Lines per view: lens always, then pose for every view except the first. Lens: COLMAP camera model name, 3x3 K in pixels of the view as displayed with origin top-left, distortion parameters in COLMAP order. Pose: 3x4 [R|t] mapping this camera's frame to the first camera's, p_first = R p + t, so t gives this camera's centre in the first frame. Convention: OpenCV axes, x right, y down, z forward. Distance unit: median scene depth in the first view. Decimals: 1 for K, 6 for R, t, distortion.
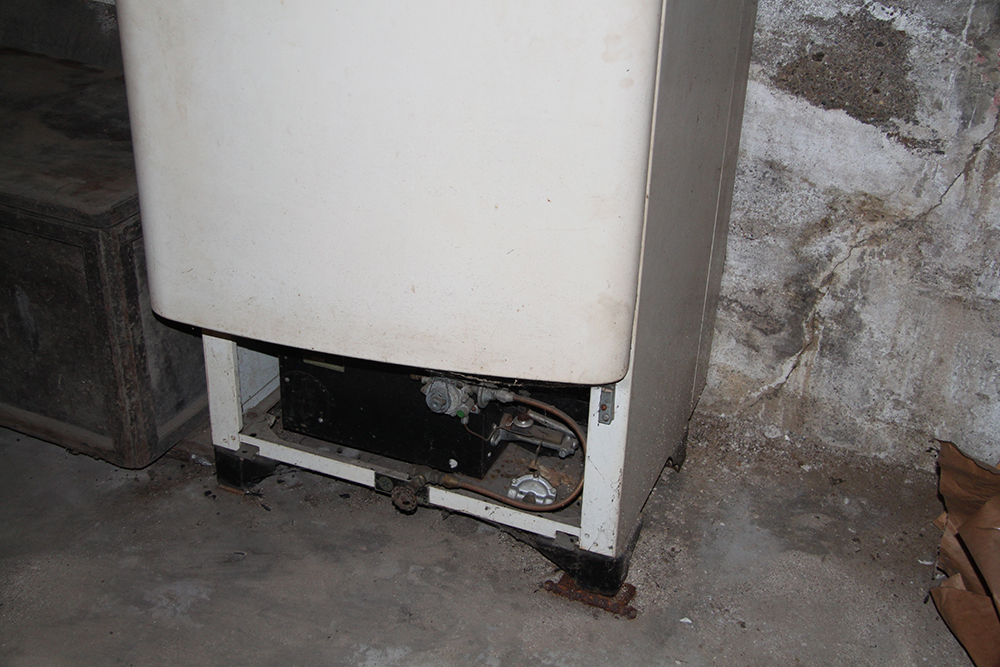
lens RADIAL K [[1250.6, 0, 500.0], [0, 1250.6, 333.5], [0, 0, 1]] dist [-0.006268, 0.386225]
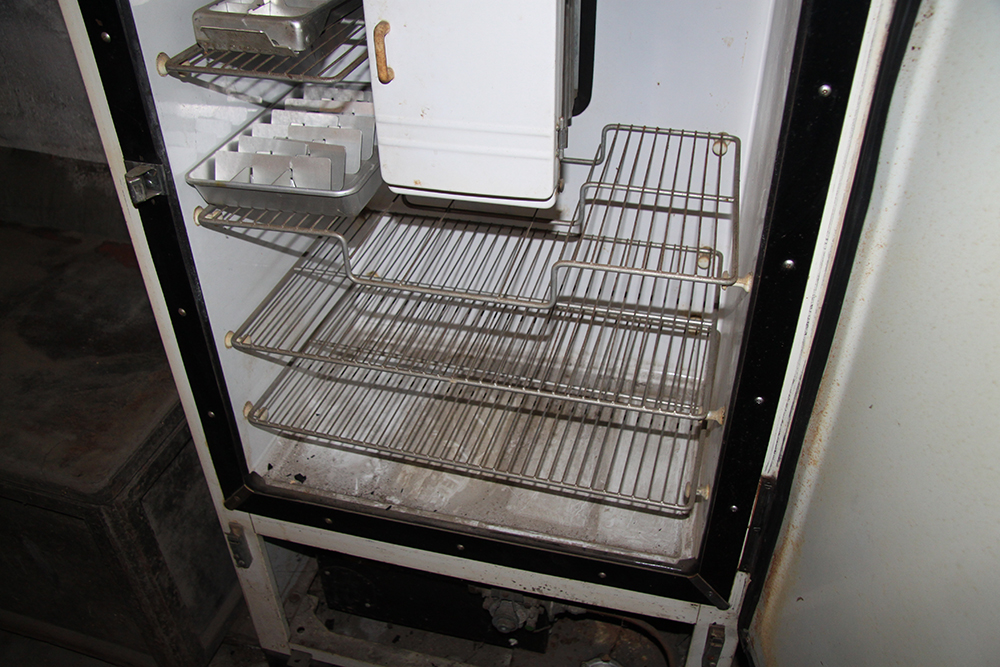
lens RADIAL K [[849.0, 0, 500.0], [0, 849.0, 333.5], [0, 0, 1]] dist [-0.161309, 0.204915]
pose [[0.988122, -0.119988, 0.096012, -0.083108], [0.104037, 0.982152, 0.156699, -0.241816], [-0.113100, -0.144849, 0.982969, 0.403493]]
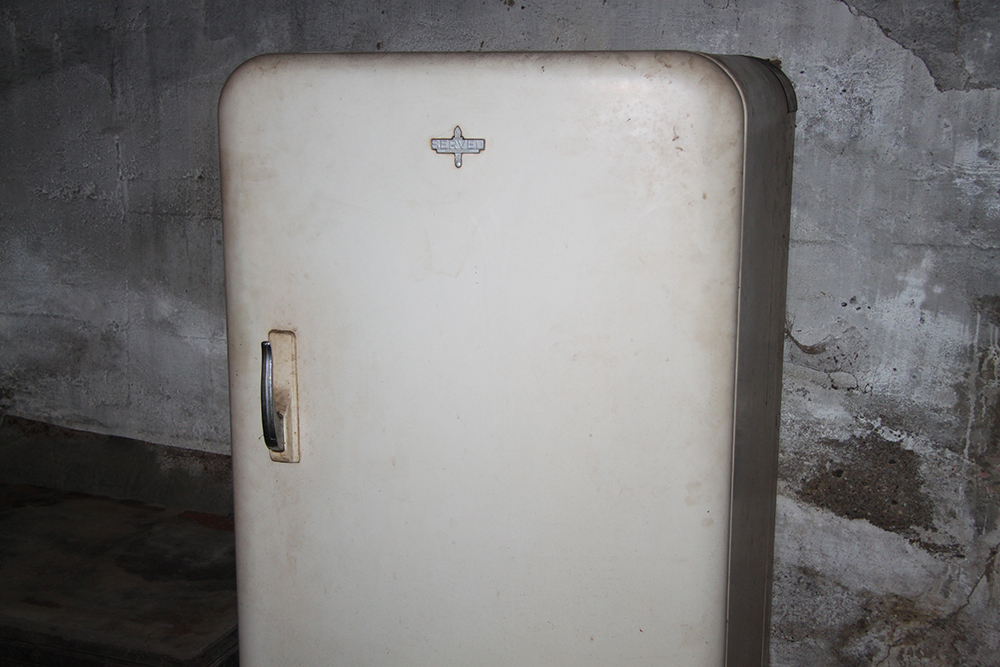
lens RADIAL K [[1250.6, 0, 500.0], [0, 1250.6, 333.5], [0, 0, 1]] dist [-0.006268, 0.386225]
pose [[0.997367, -0.040252, 0.060326, -0.106961], [0.055812, 0.957181, -0.284061, -0.039645], [-0.046309, 0.286679, 0.956907, -0.084821]]
